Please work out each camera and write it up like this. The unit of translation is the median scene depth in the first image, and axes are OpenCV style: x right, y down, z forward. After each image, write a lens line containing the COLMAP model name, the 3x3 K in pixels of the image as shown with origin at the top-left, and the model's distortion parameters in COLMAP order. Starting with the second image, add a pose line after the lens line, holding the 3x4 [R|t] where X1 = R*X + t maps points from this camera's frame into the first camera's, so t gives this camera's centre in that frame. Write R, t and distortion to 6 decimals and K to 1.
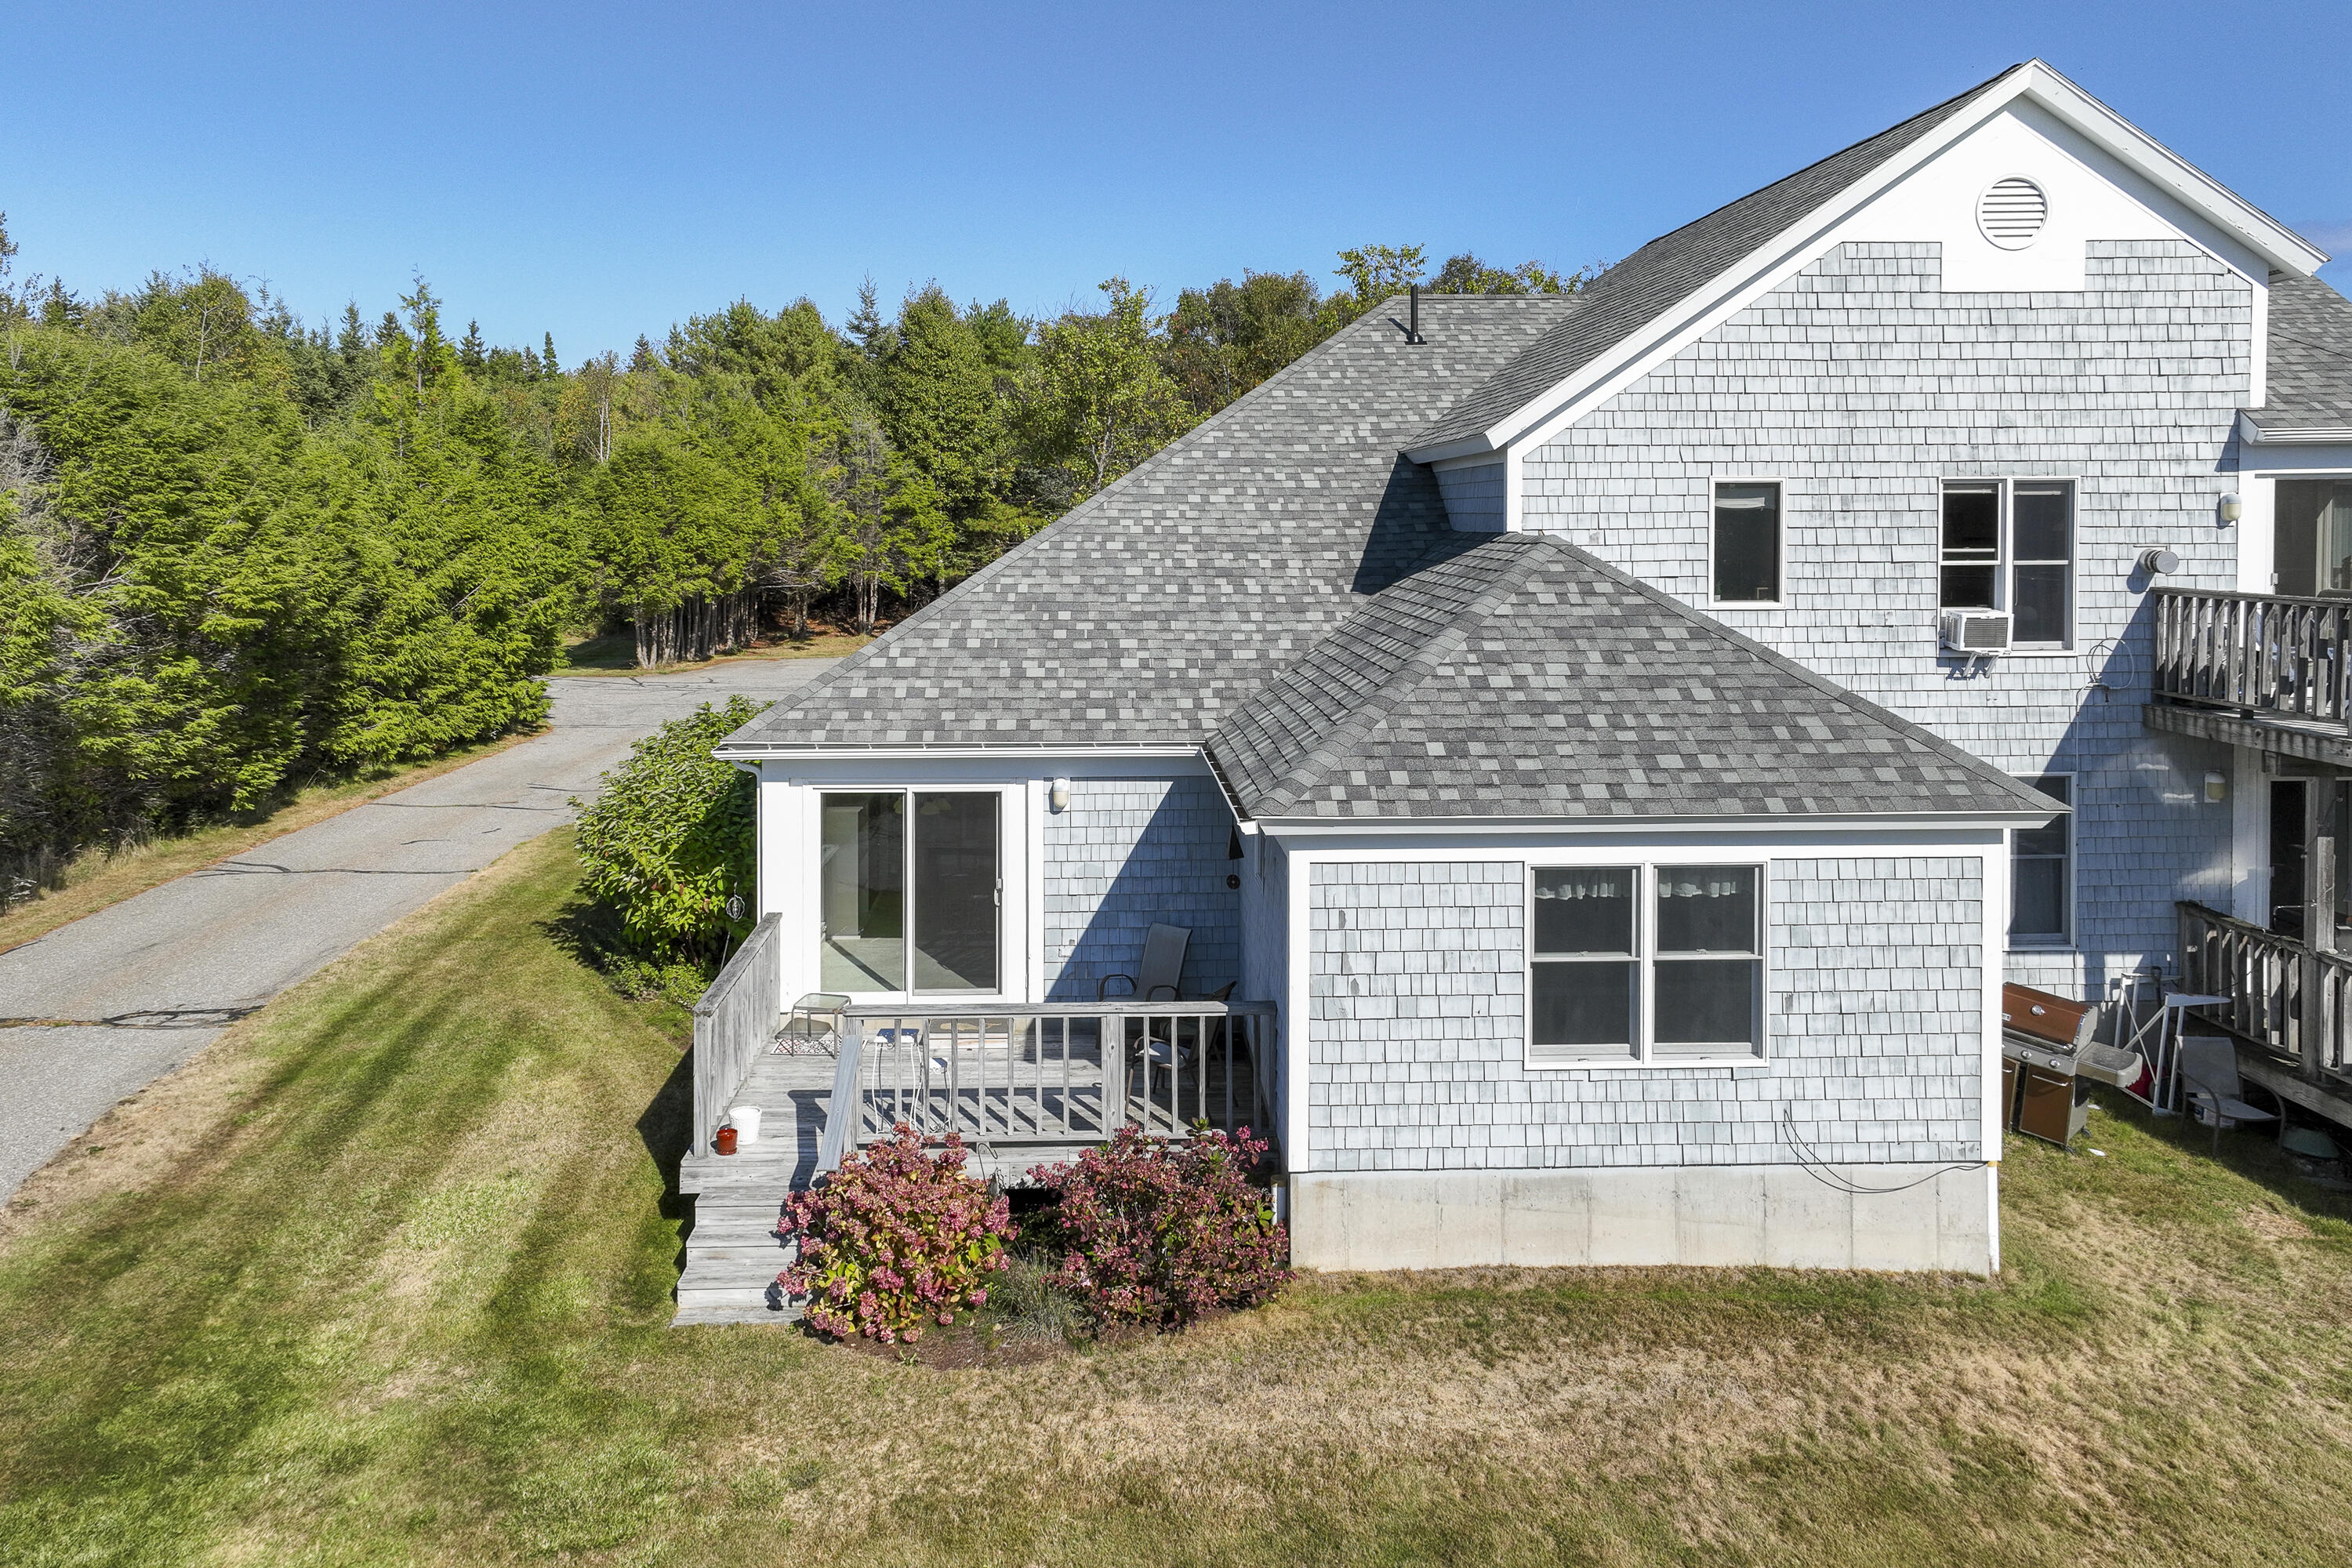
lens RADIAL K [[1621.0, 0, 1249.5], [0, 1621.0, 688.7], [0, 0, 1]] dist [0.033276, 0.011118]
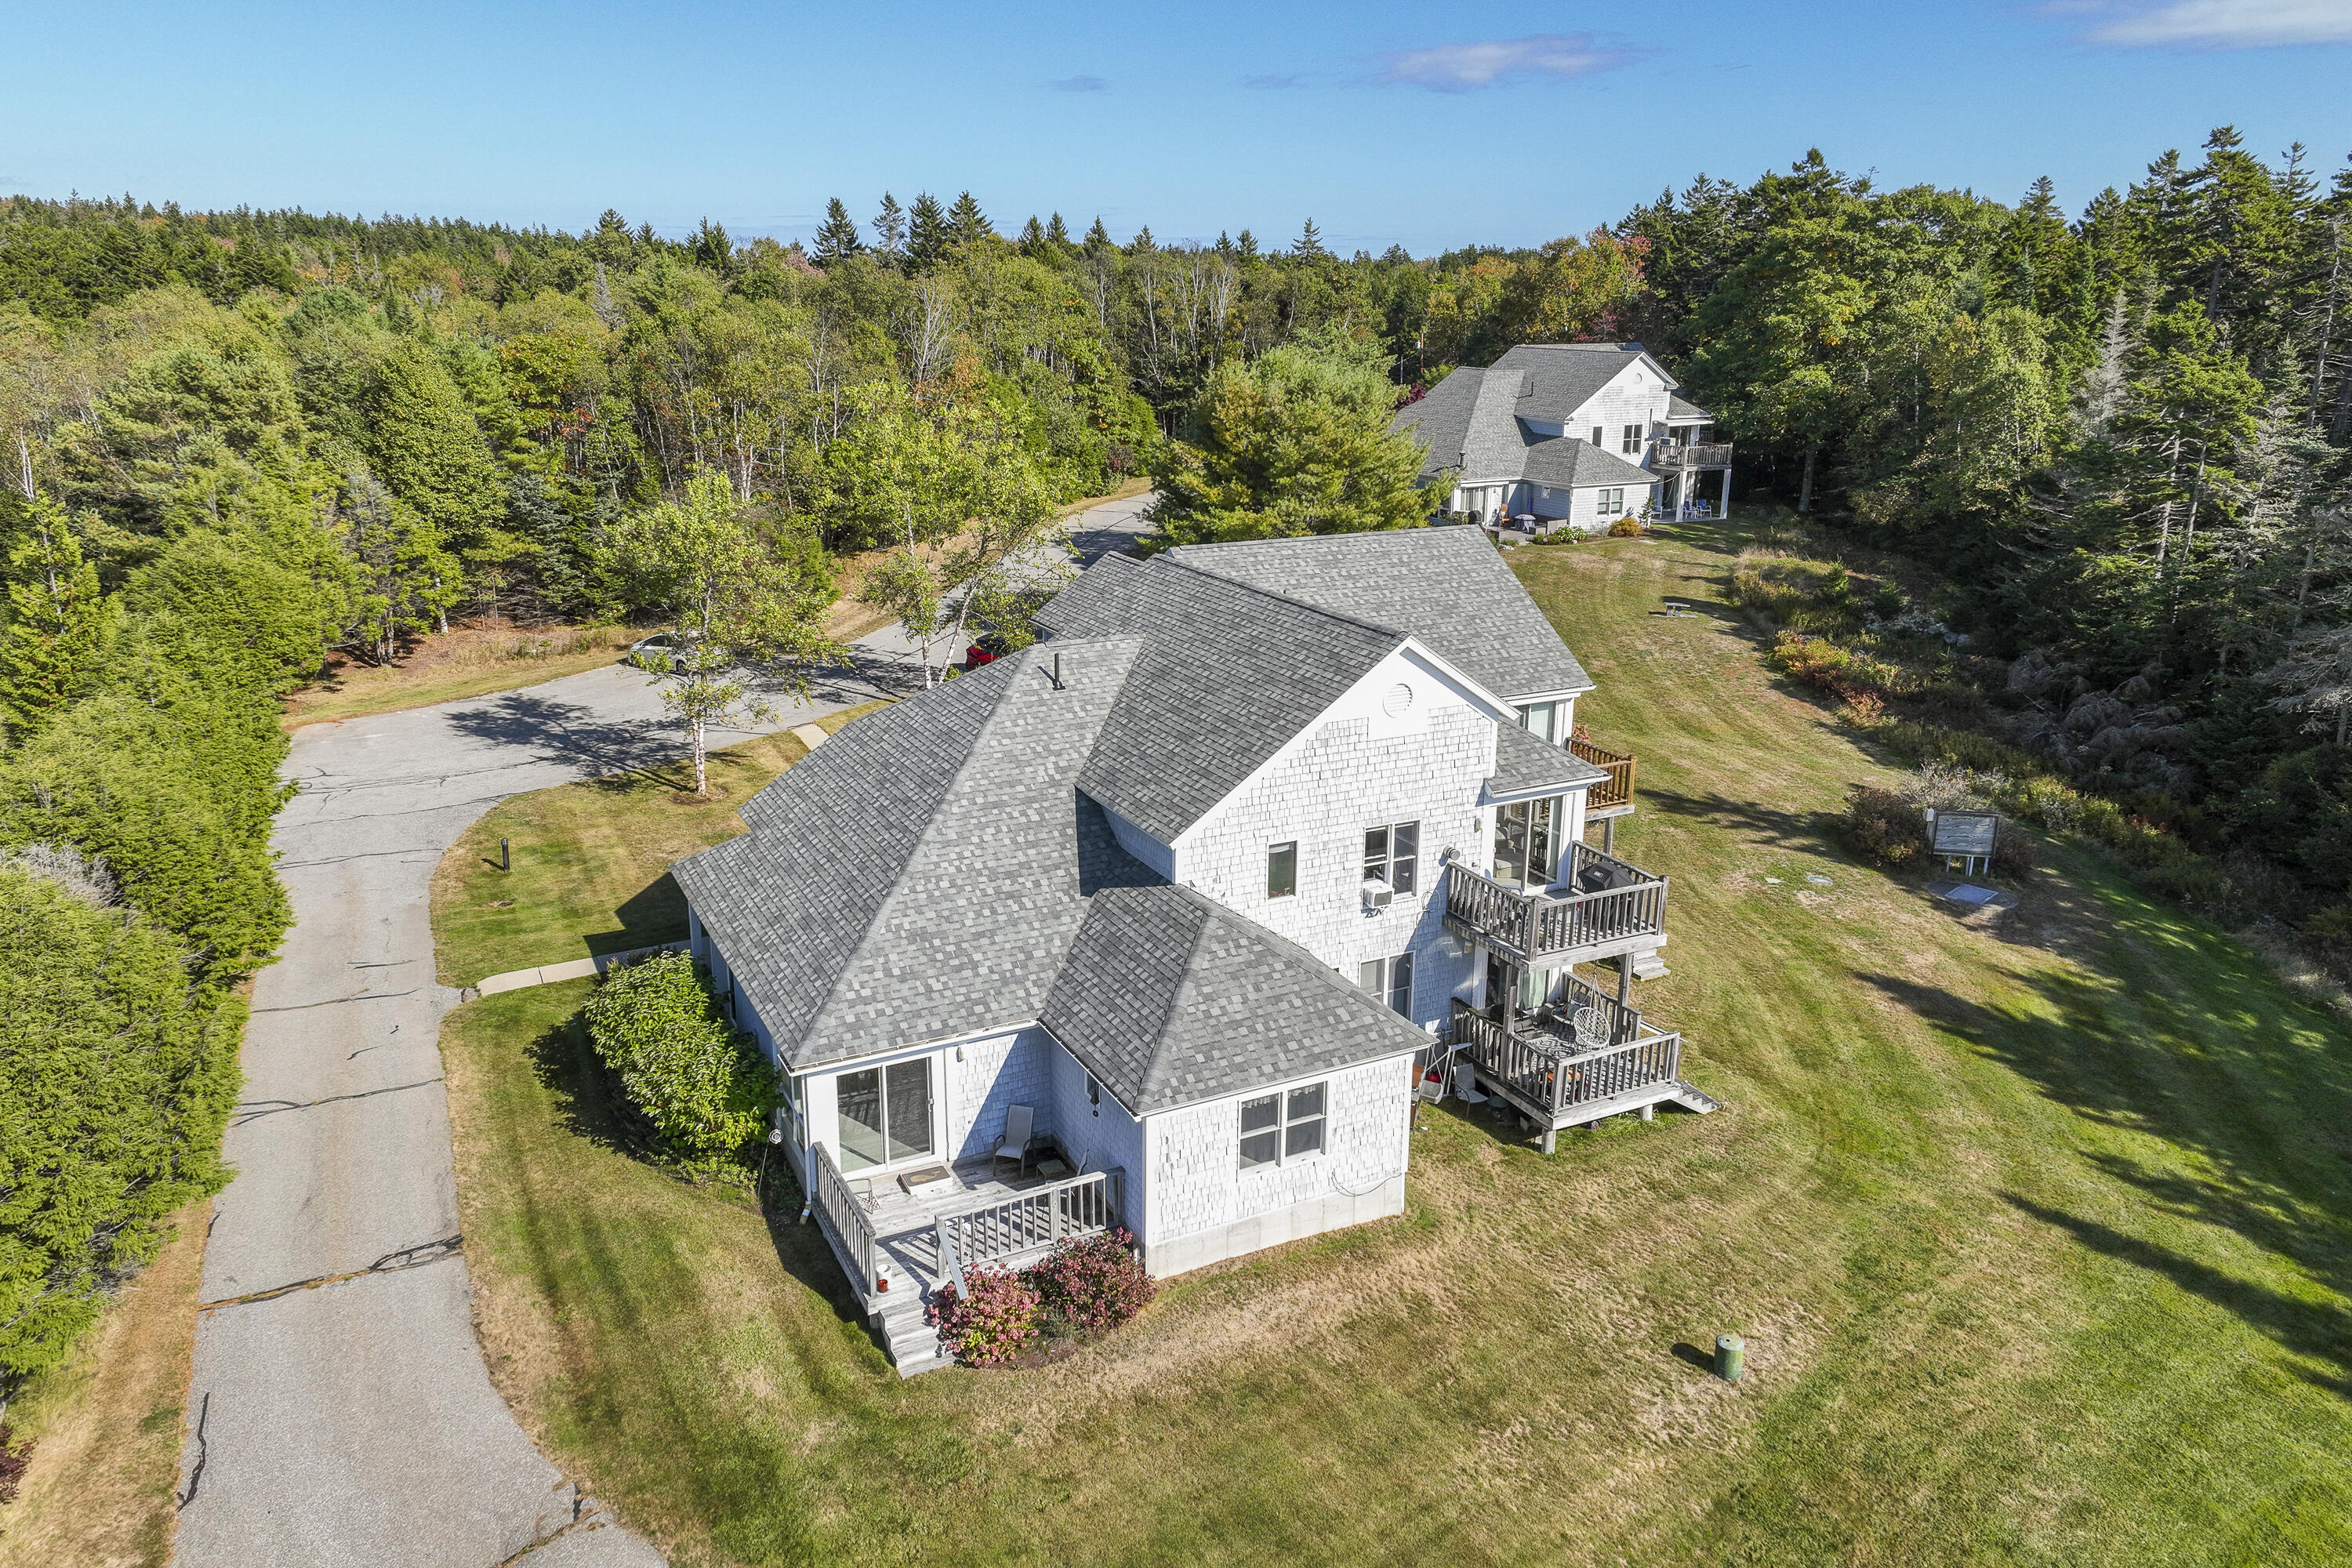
lens RADIAL K [[1621.0, 0, 1188.7], [0, 1621.0, 781.7], [0, 0, 1]] dist [0.033276, 0.011118]
pose [[0.906027, -0.110164, 0.408630, -0.612337], [0.003403, 0.967393, 0.253257, -0.713146], [-0.423206, -0.228067, 0.876859, -0.687110]]
